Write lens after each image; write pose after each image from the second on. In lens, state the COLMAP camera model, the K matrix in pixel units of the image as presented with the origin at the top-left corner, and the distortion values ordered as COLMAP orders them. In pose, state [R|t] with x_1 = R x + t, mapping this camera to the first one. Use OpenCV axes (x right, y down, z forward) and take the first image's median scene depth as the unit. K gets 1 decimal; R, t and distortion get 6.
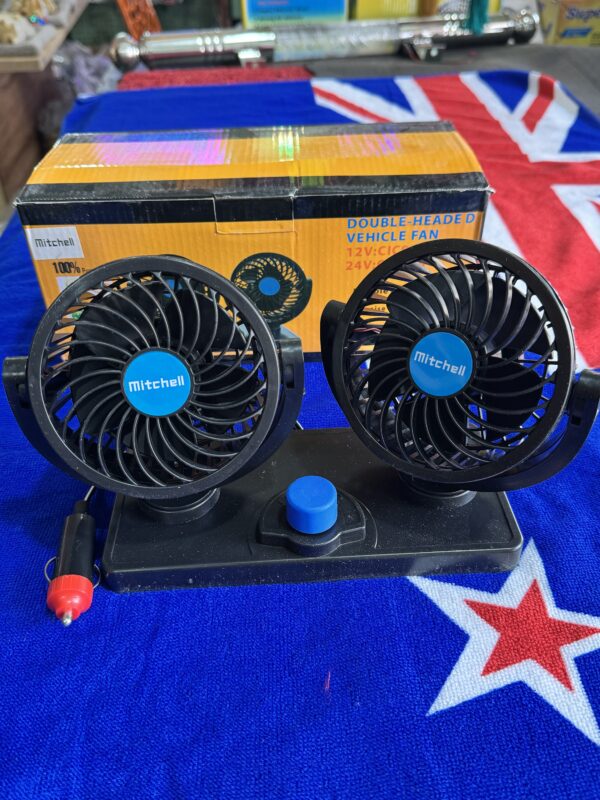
lens RADIAL K [[657.2, 0, 297.5], [0, 657.2, 404.5], [0, 0, 1]] dist [-0.001193, 0.000846]
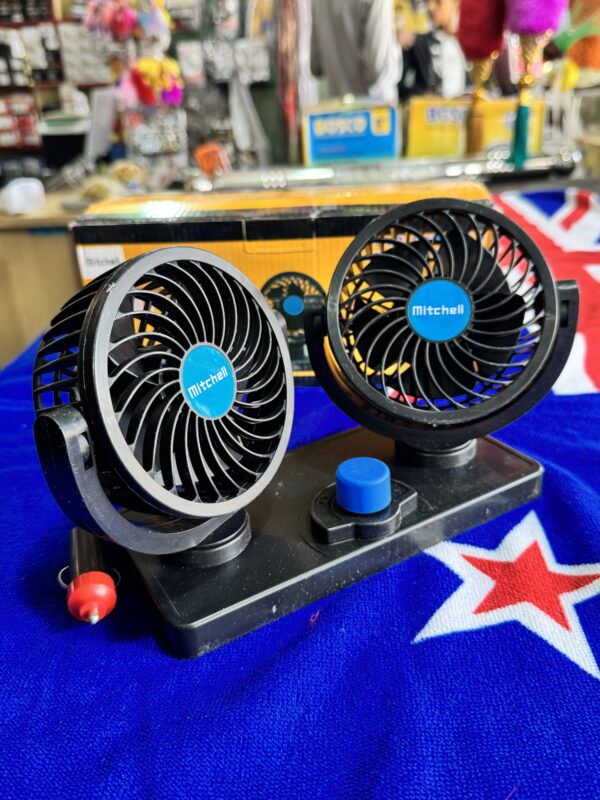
lens RADIAL K [[657.2, 0, 298.6], [0, 657.2, 398.8], [0, 0, 1]] dist [-0.001193, 0.000846]
pose [[0.995576, 0.018467, -0.092124, 0.103852], [-0.037756, 0.976478, -0.212286, 0.303740], [0.086037, 0.214825, 0.972855, -0.023436]]
